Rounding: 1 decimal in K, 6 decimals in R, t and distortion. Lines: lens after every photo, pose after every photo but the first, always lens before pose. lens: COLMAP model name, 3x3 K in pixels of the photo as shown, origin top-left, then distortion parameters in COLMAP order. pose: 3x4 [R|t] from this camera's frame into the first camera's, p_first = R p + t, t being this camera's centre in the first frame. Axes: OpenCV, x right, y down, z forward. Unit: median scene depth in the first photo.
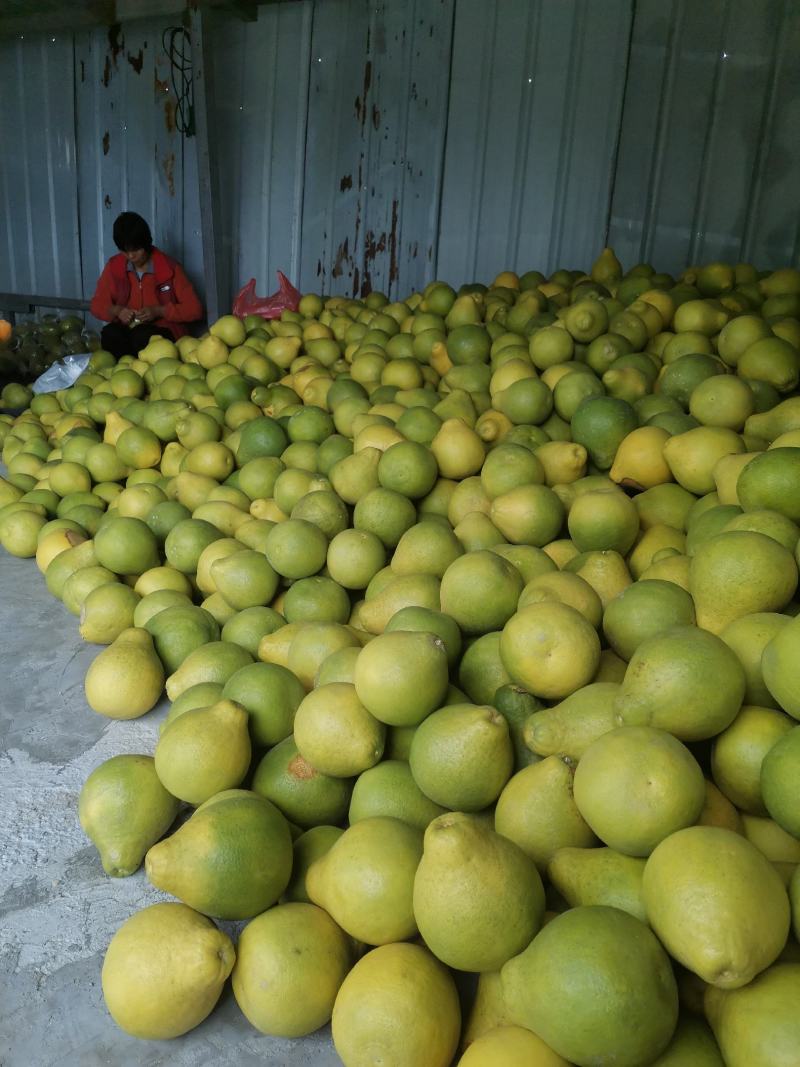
lens RADIAL K [[792.9, 0, 398.6], [0, 792.9, 538.2], [0, 0, 1]] dist [0.072545, -0.086210]
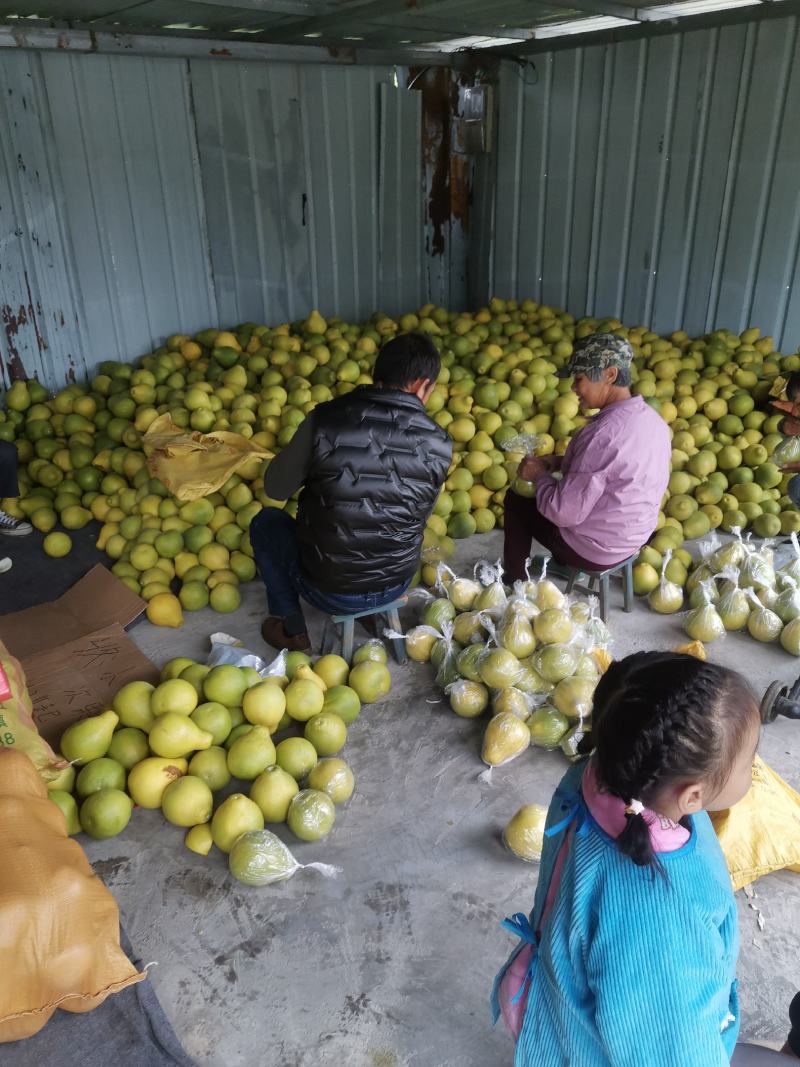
lens RADIAL K [[792.9, 0, 390.2], [0, 792.9, 533.6], [0, 0, 1]] dist [0.072545, -0.086210]
pose [[0.248549, -0.408965, 0.878050, -1.758214], [0.309924, 0.892418, 0.327927, -0.651186], [-0.917698, 0.190623, 0.348558, 0.655191]]
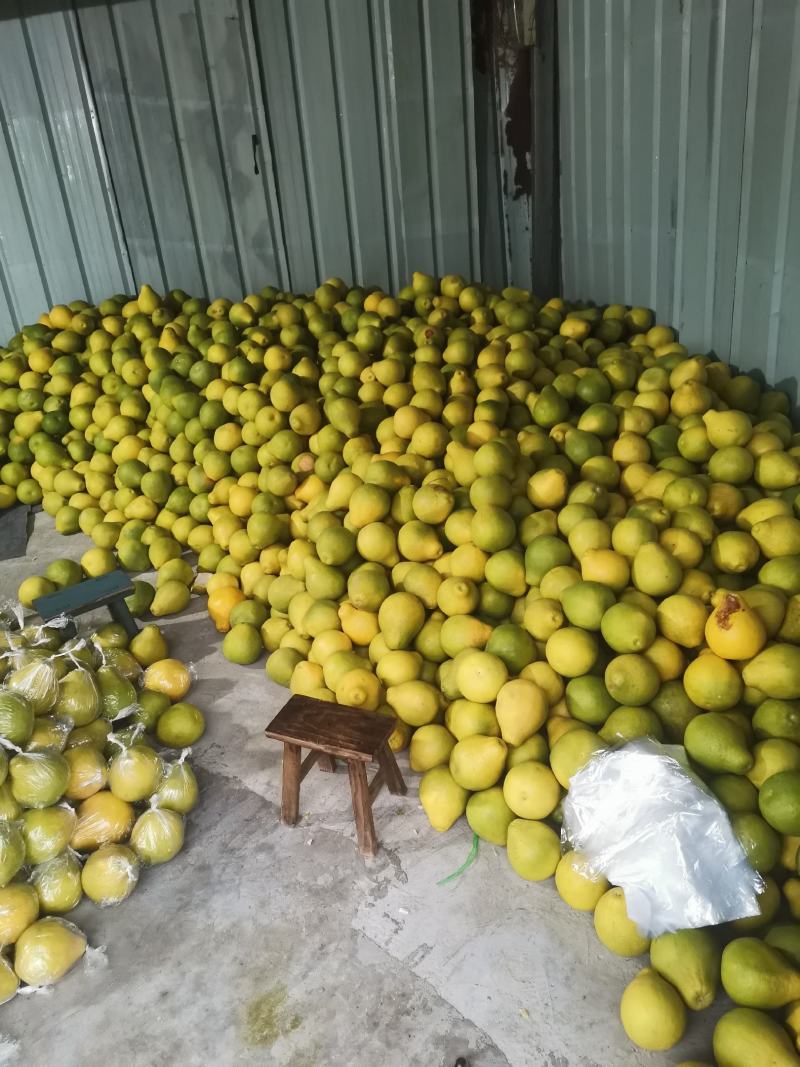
lens RADIAL K [[792.9, 0, 397.9], [0, 792.9, 533.4], [0, 0, 1]] dist [0.072545, -0.086210]
pose [[0.812301, -0.347547, 0.468379, -0.209896], [0.284027, 0.937127, 0.202785, -0.210631], [-0.509408, -0.031690, 0.859941, -0.435471]]
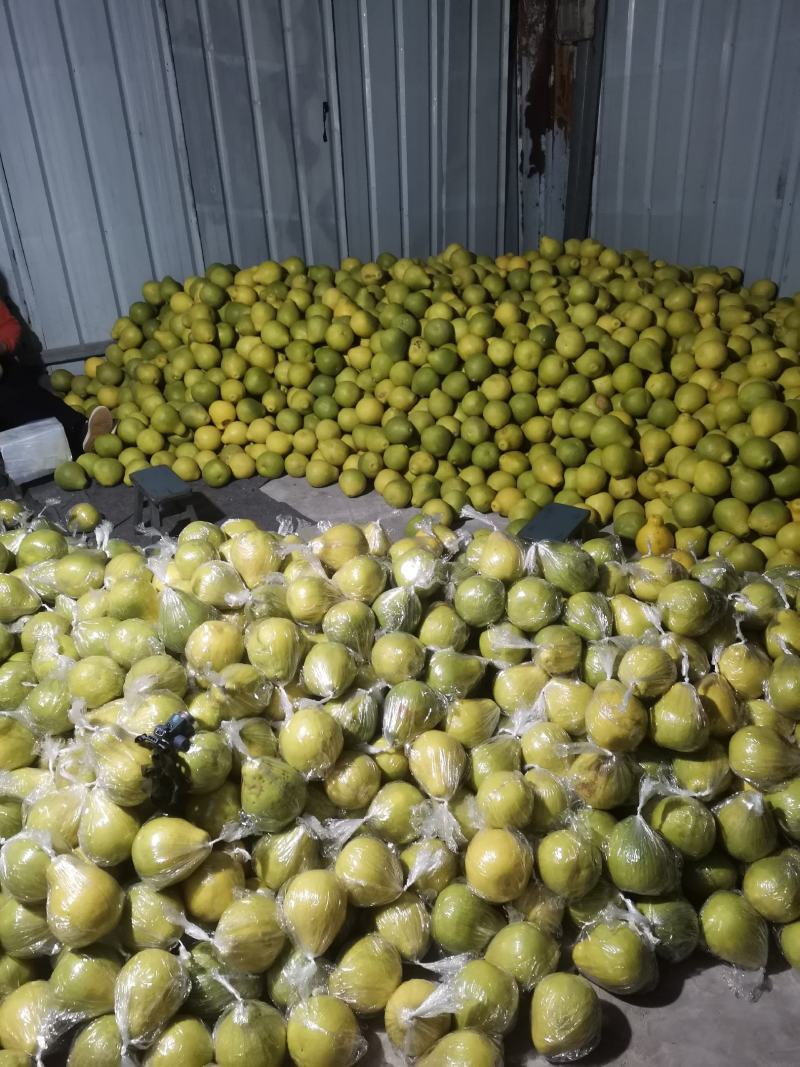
lens RADIAL K [[792.9, 0, 398.9], [0, 792.9, 527.7], [0, 0, 1]] dist [0.072545, -0.086210]
pose [[0.546253, -0.431128, 0.718148, -1.035388], [0.301920, 0.901078, 0.311294, -0.460431], [-0.781314, 0.046778, 0.622382, 0.191660]]
